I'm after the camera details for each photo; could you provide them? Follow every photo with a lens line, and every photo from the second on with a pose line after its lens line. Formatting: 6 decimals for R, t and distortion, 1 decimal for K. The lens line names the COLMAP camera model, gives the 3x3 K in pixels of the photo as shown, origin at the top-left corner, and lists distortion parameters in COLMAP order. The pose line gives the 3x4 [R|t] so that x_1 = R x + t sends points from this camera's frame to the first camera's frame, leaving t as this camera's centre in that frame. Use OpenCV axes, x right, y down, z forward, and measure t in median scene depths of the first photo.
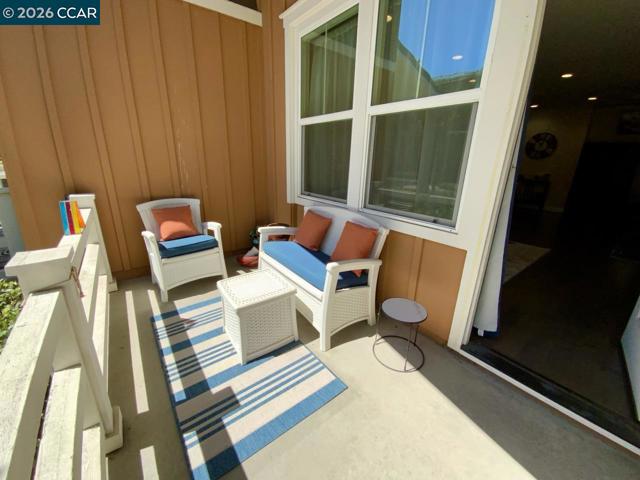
lens RADIAL K [[259.2, 0, 320.0], [0, 259.2, 239.2], [0, 0, 1]] dist [0.025655, -0.018442]
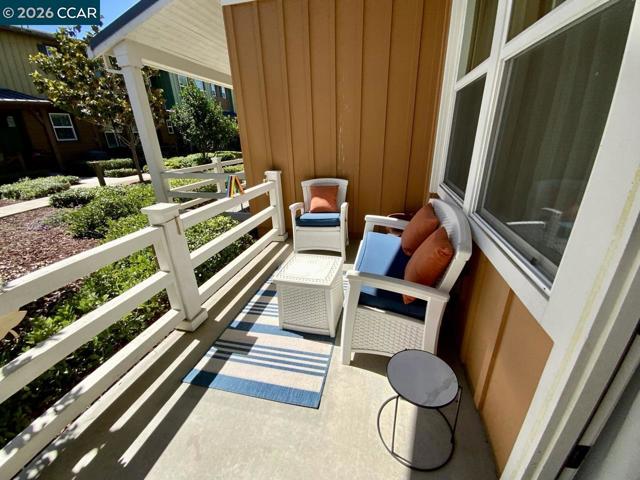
lens RADIAL K [[259.2, 0, 320.0], [0, 259.2, 239.2], [0, 0, 1]] dist [0.025655, -0.018442]
pose [[0.629040, 0.246553, -0.737239, 0.544372], [-0.187533, 0.968491, 0.163881, -0.119351], [0.754414, 0.035169, 0.655456, 0.352972]]
